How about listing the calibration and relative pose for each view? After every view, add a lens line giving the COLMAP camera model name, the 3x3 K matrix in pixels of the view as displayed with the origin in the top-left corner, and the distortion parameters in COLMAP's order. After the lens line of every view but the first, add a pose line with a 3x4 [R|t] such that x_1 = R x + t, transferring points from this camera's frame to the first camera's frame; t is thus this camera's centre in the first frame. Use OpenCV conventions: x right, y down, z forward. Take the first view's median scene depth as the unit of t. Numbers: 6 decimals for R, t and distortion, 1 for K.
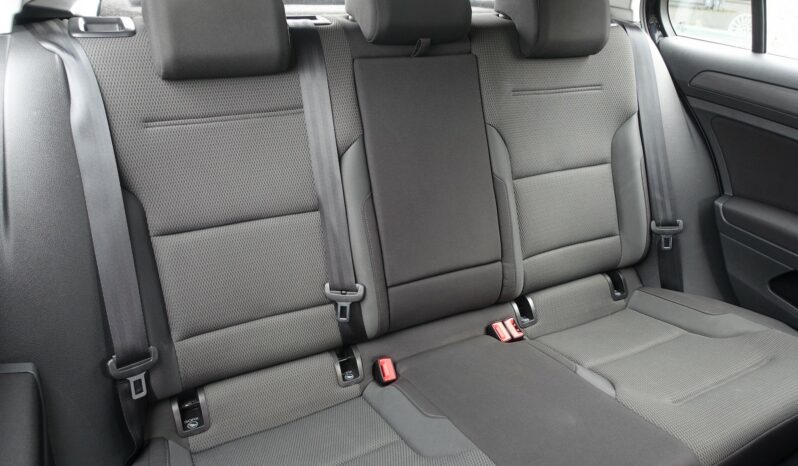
lens RADIAL K [[542.9, 0, 399.0], [0, 542.9, 233.0], [0, 0, 1]] dist [-0.003149, -0.000123]
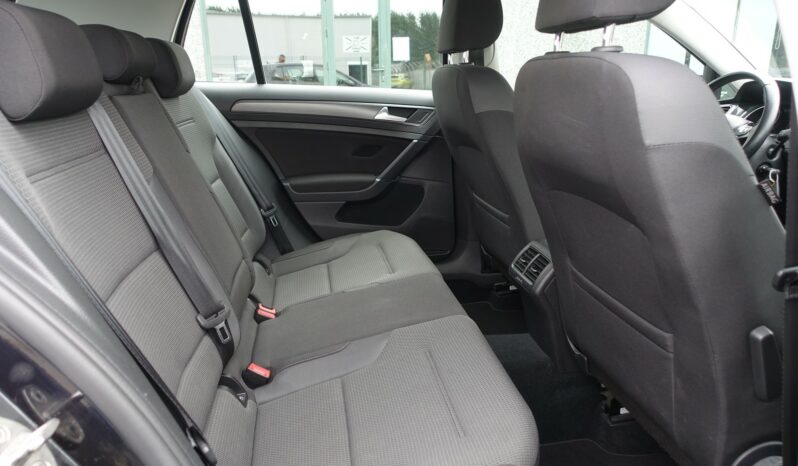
lens RADIAL K [[542.9, 0, 399.0], [0, 542.9, 233.0], [0, 0, 1]] dist [-0.003149, -0.000123]
pose [[0.303647, -0.300702, 0.904089, -0.670836], [0.444433, 0.884038, 0.144766, -0.014411], [-0.842780, 0.357849, 0.402077, 0.208440]]
